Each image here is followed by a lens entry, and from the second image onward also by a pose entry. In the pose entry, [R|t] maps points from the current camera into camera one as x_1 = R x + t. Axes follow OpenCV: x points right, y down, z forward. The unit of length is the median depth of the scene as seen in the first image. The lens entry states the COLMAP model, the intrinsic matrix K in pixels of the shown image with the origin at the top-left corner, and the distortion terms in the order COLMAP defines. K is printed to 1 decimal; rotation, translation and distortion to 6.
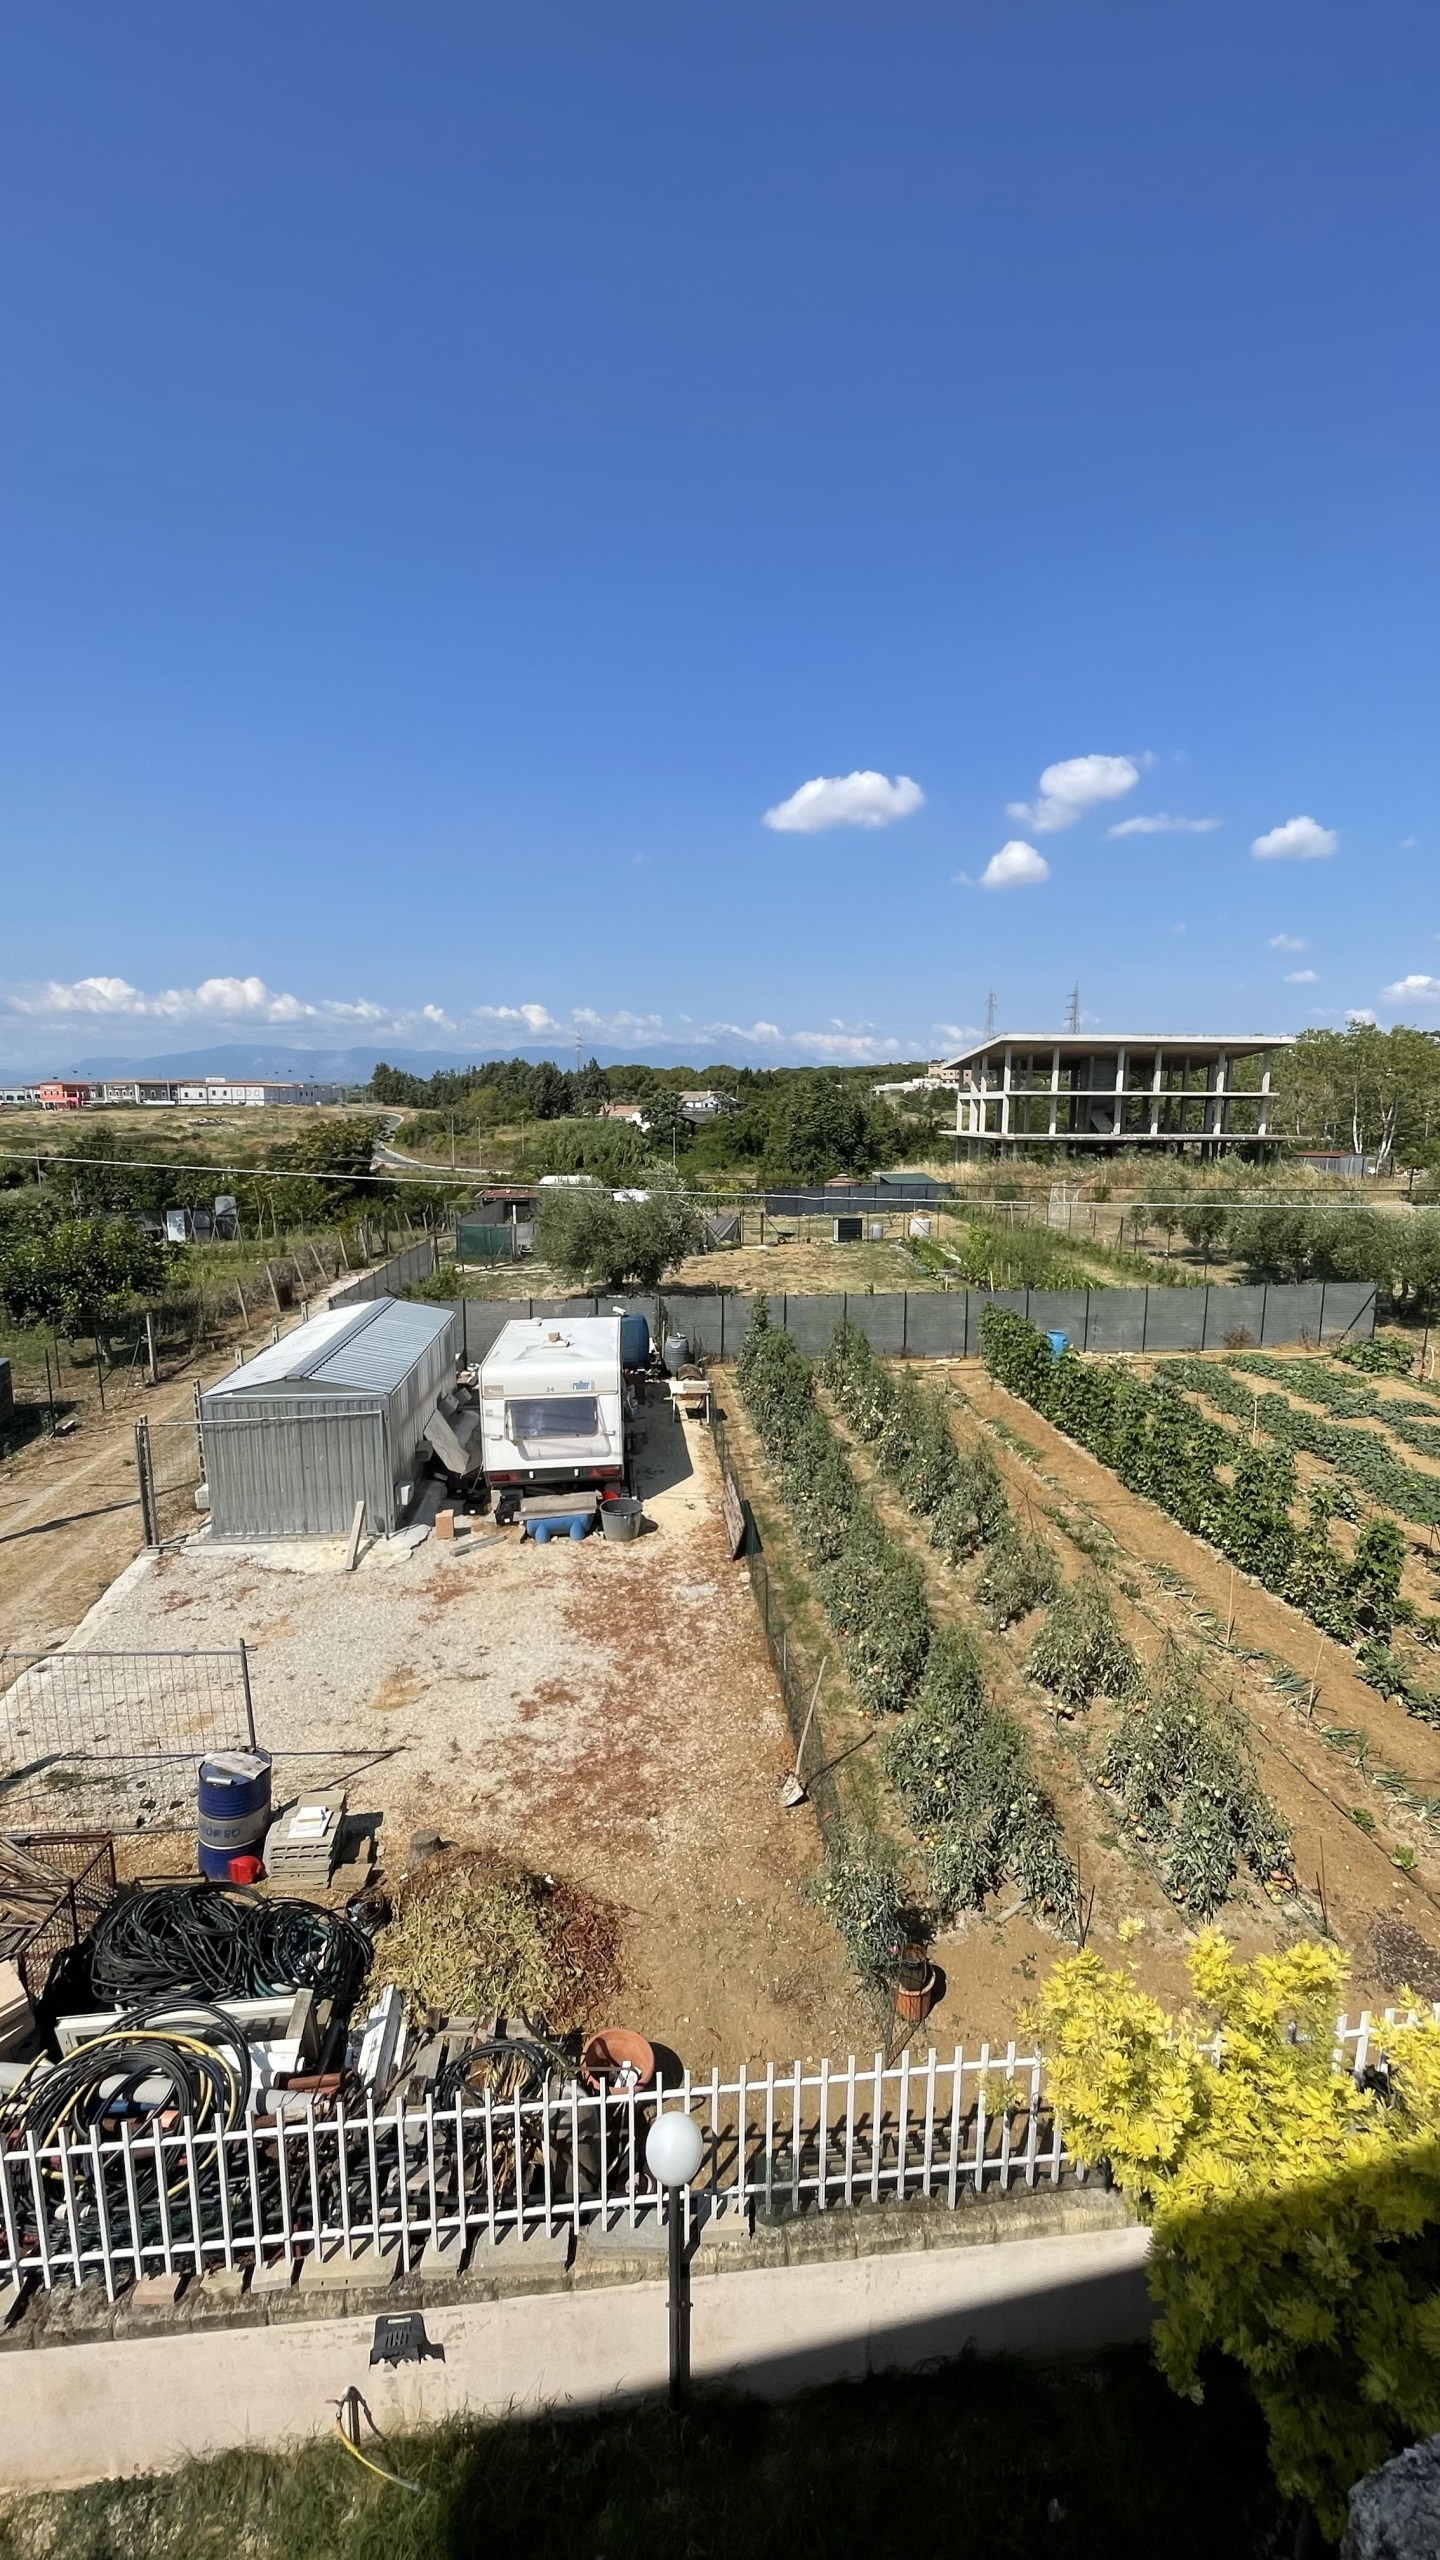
lens RADIAL K [[1040.6, 0, 720.7], [0, 1040.6, 1271.5], [0, 0, 1]] dist [-0.005634, 0.001759]
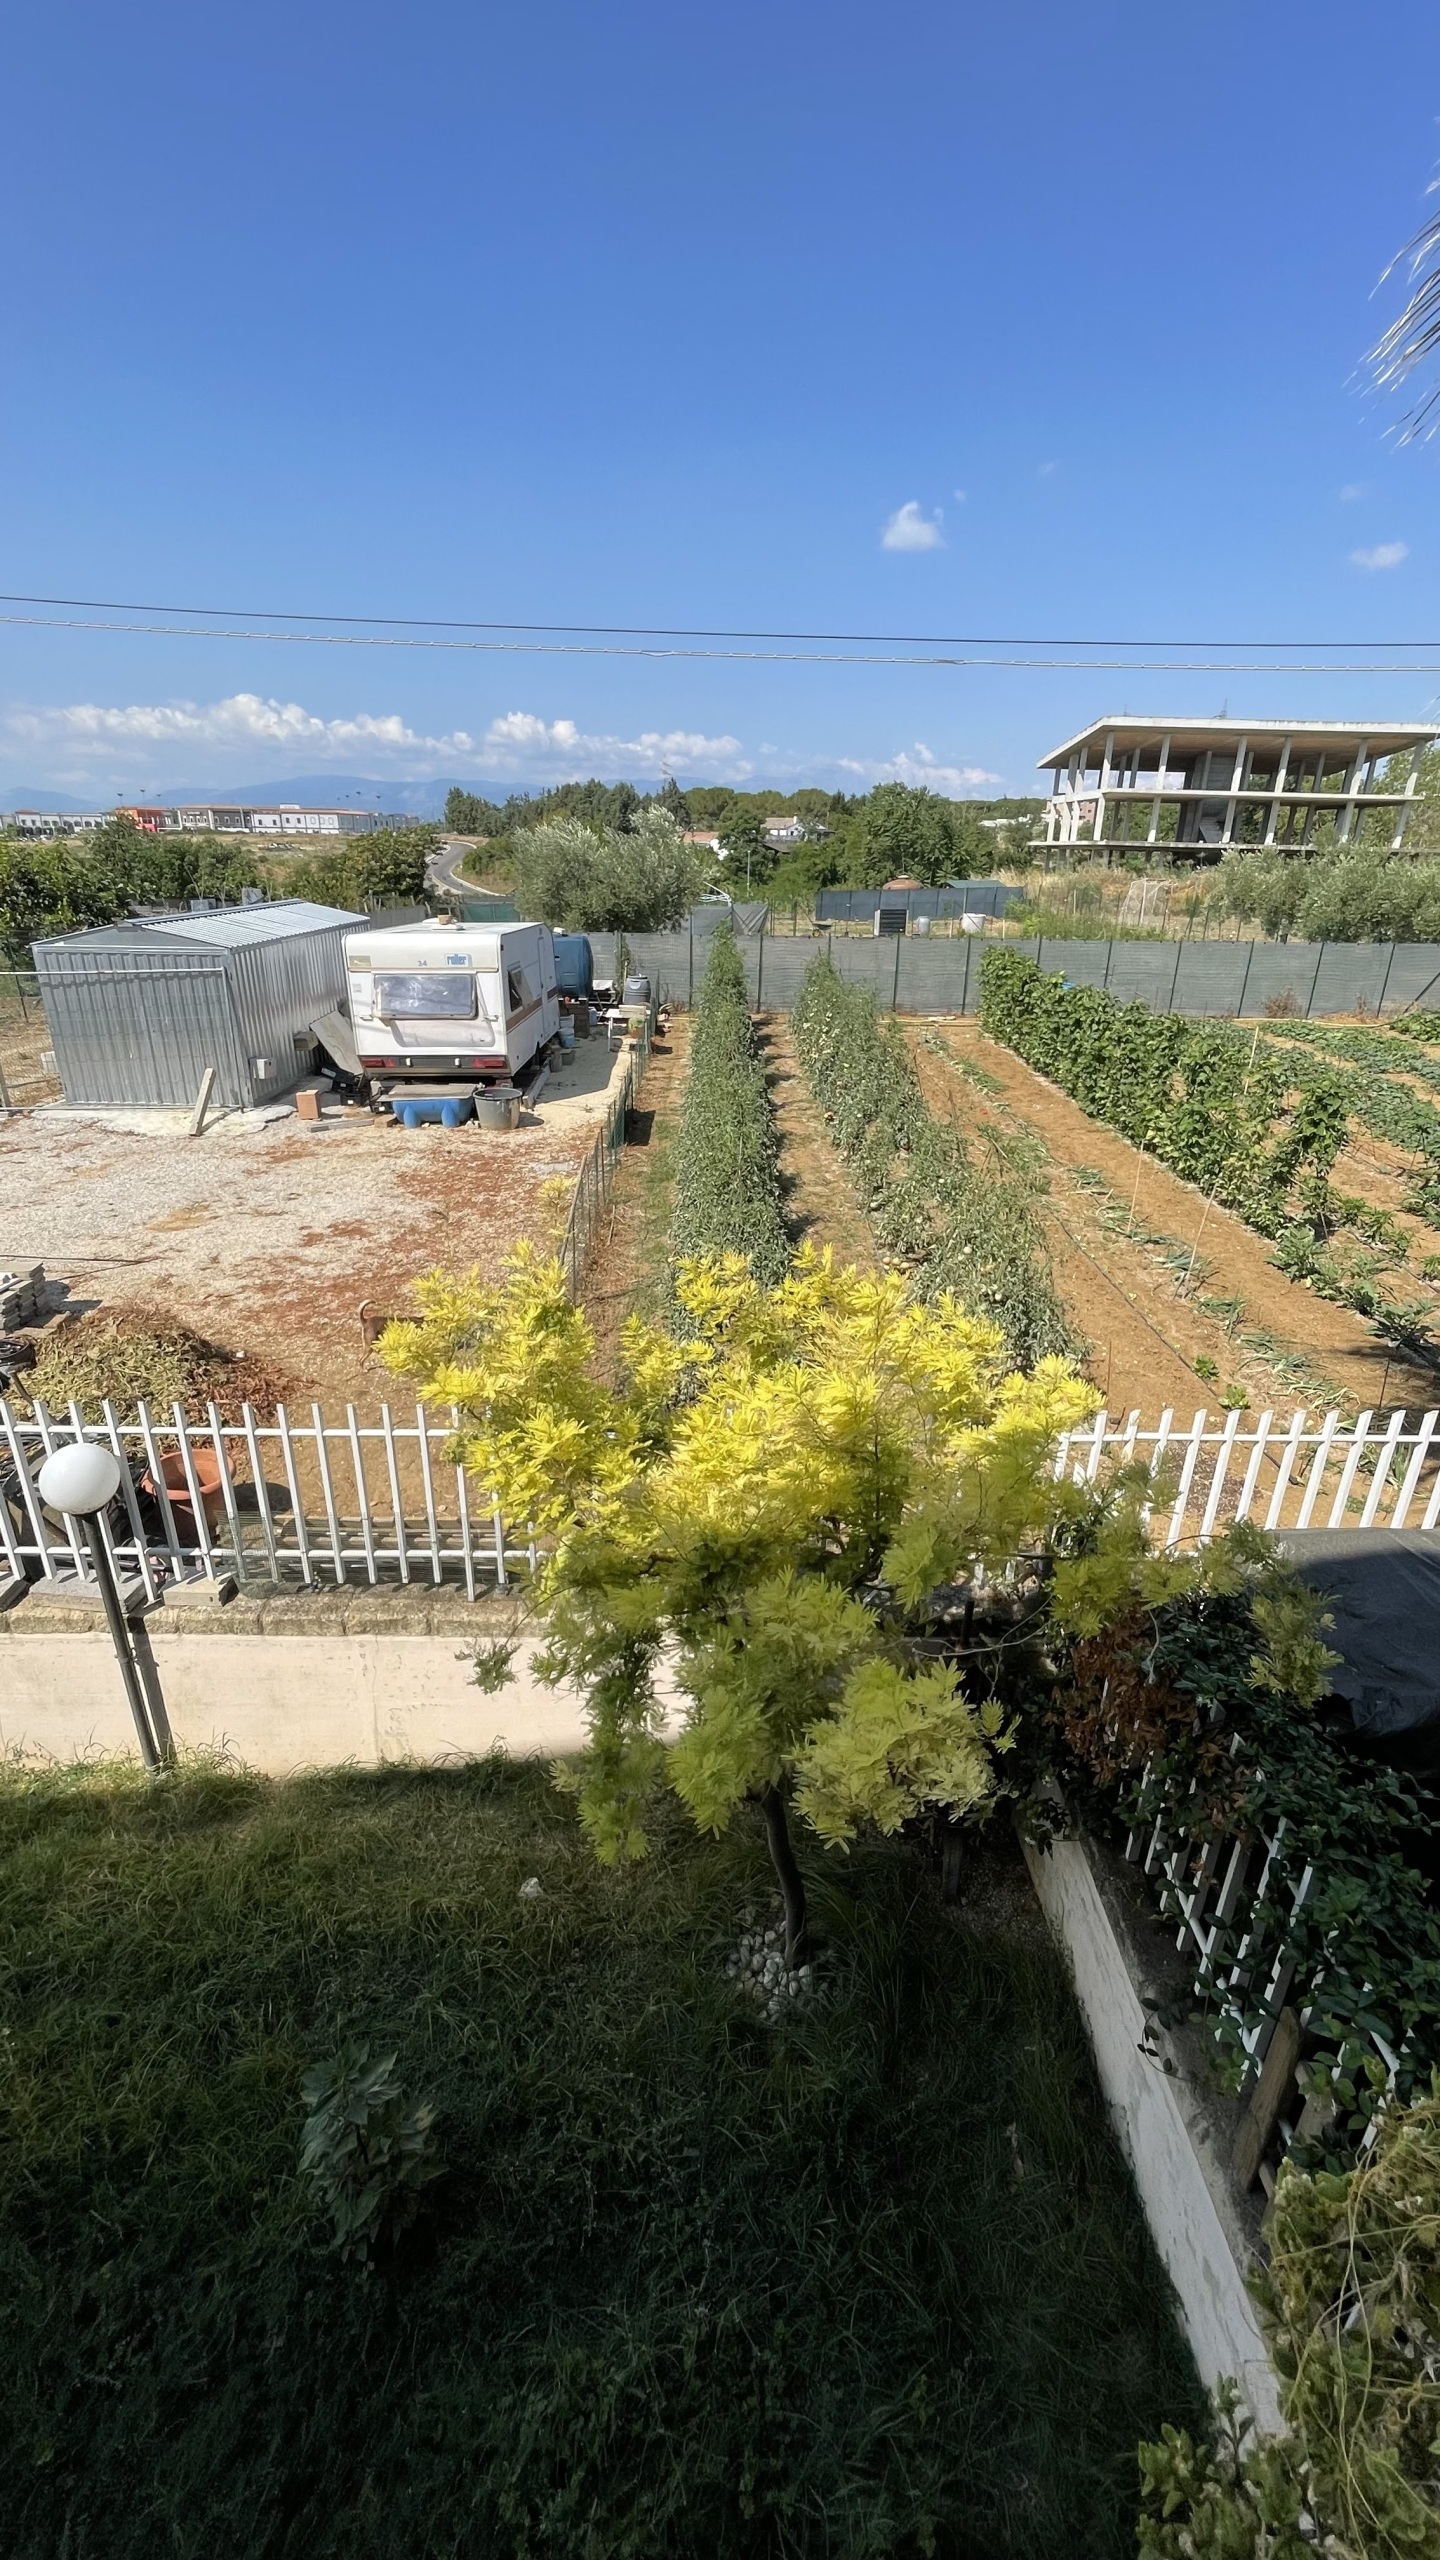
lens RADIAL K [[1040.6, 0, 725.2], [0, 1040.6, 1273.0], [0, 0, 1]] dist [-0.005634, 0.001759]
pose [[0.995937, 0.047067, -0.076772, 0.184353], [-0.028794, 0.974224, 0.223739, 0.173759], [0.085324, -0.220620, 0.971621, 0.099616]]
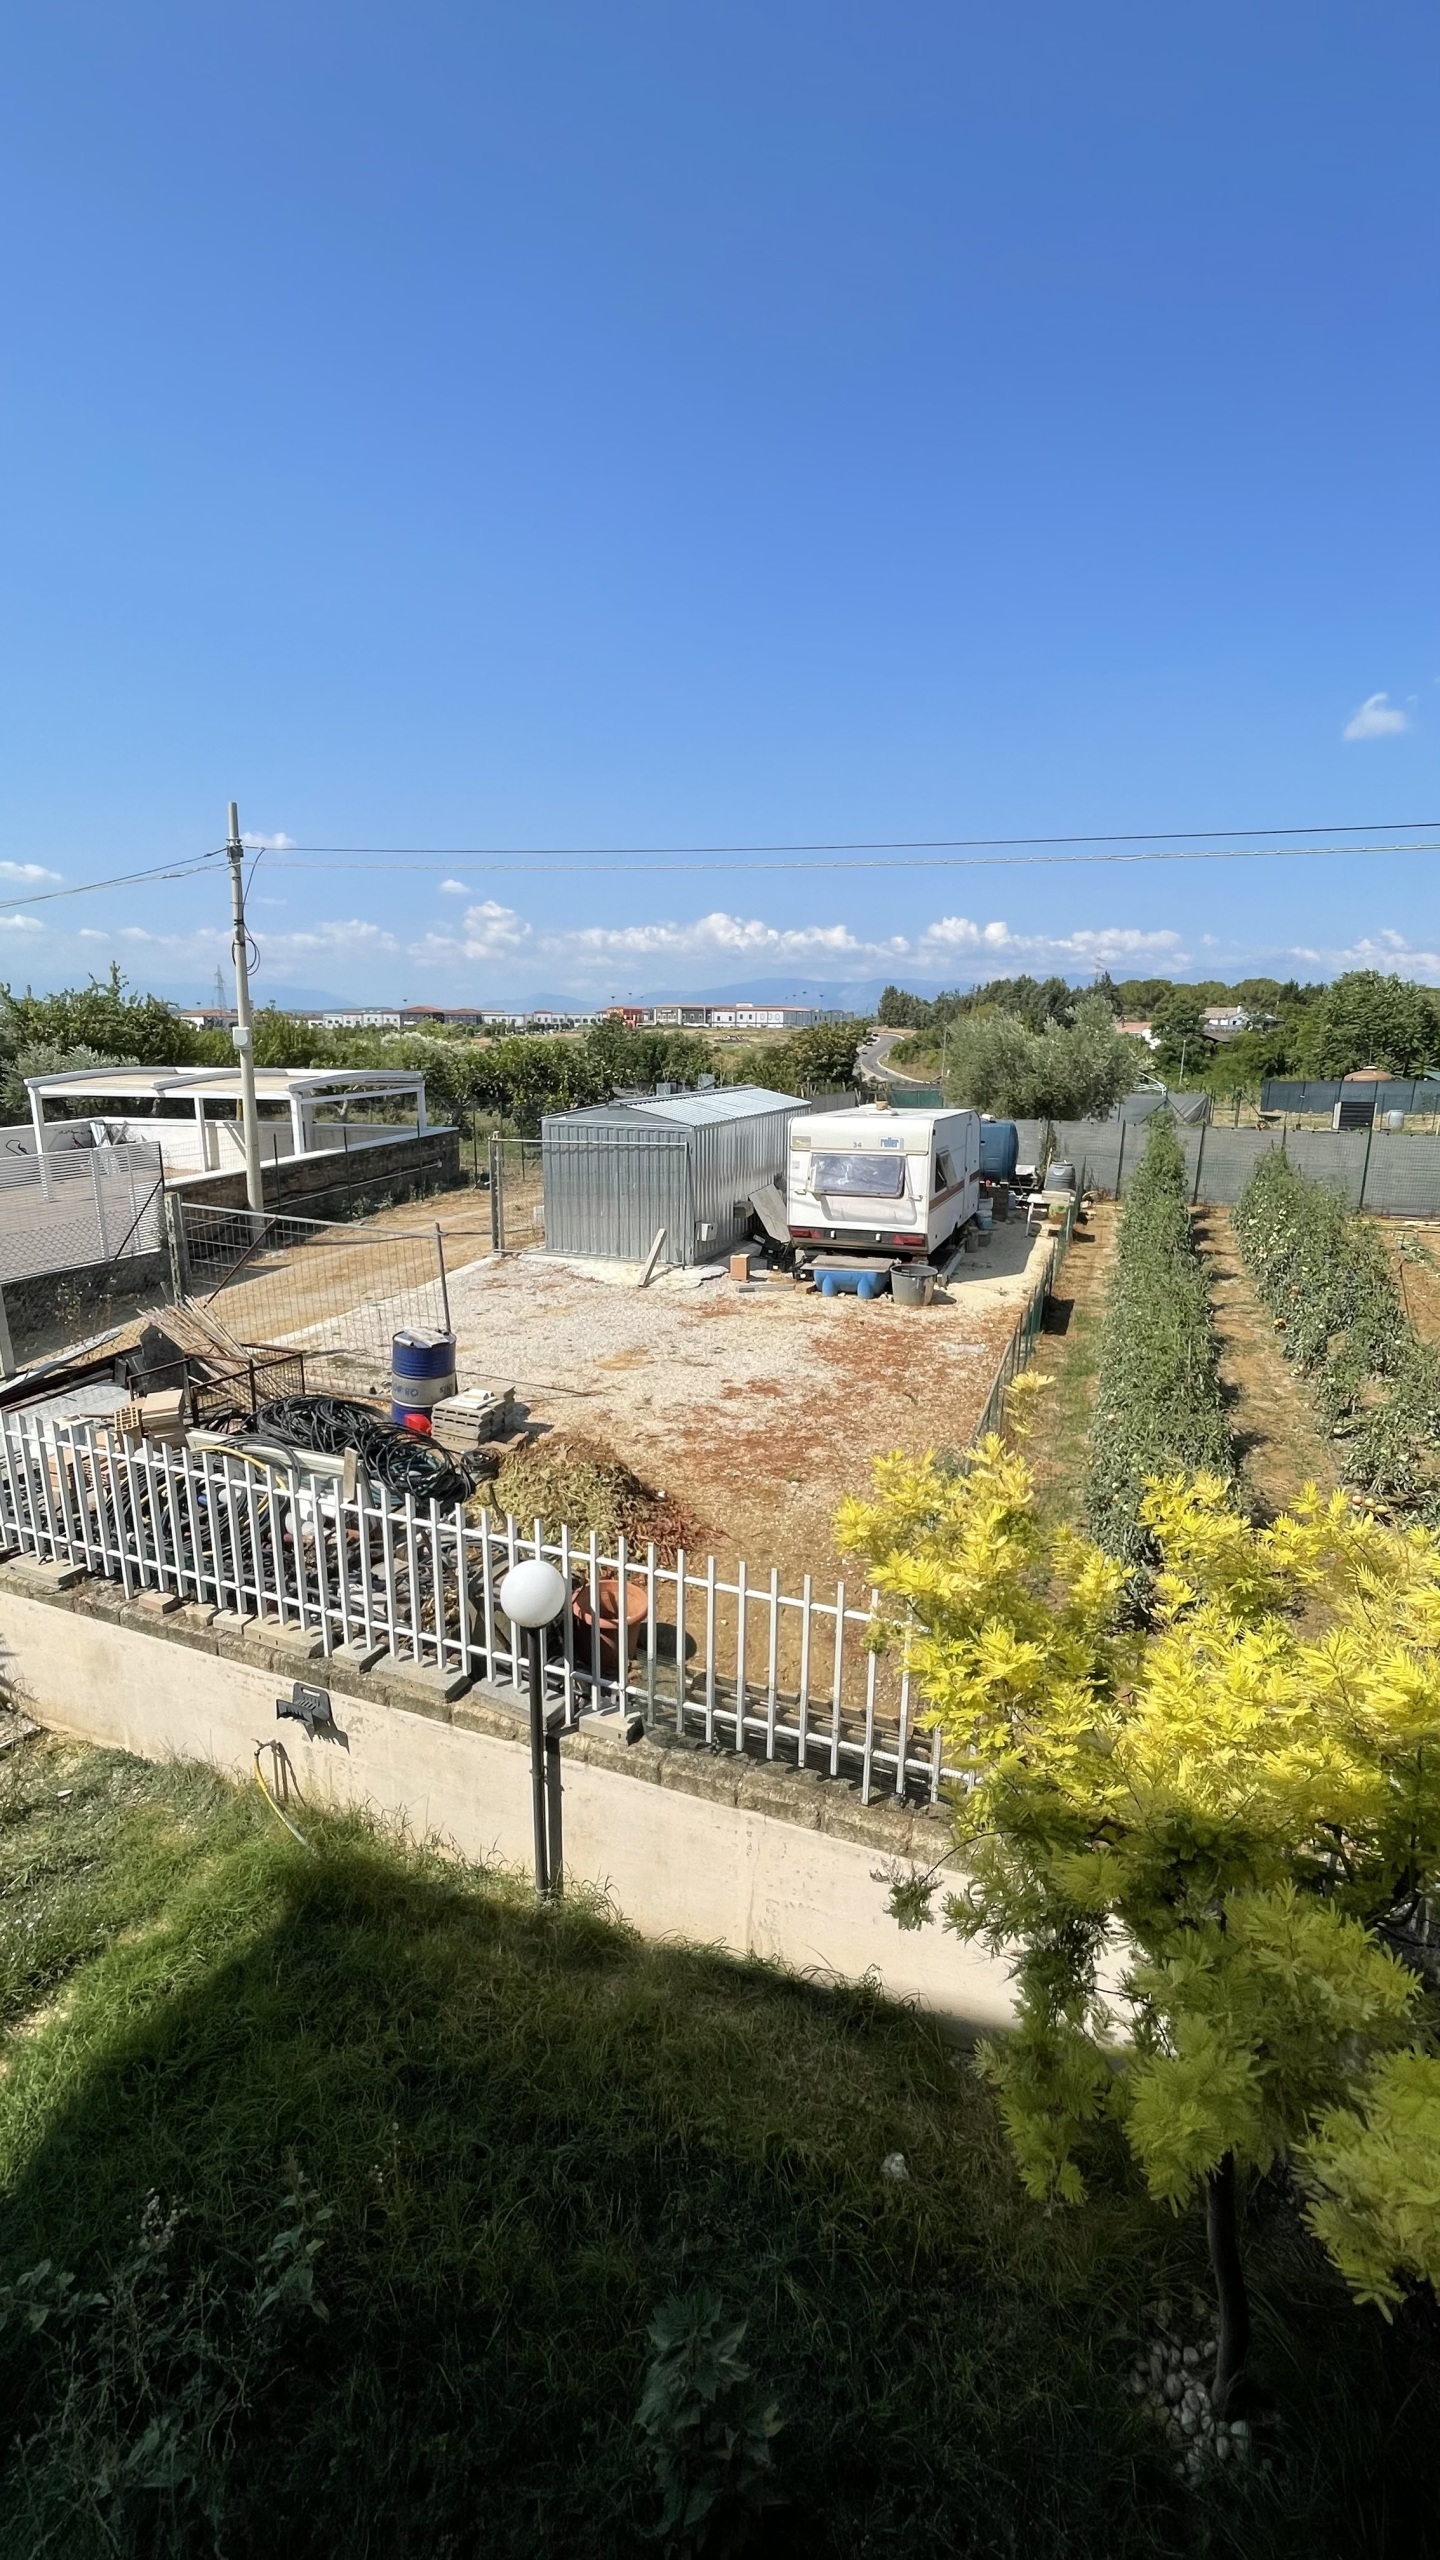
lens RADIAL K [[1040.6, 0, 718.9], [0, 1040.6, 1268.1], [0, 0, 1]] dist [-0.005634, 0.001759]
pose [[0.887804, 0.107784, -0.447421, 0.167351], [-0.082235, 0.993695, 0.076206, 0.171901], [0.452814, -0.030863, 0.891071, 0.098565]]
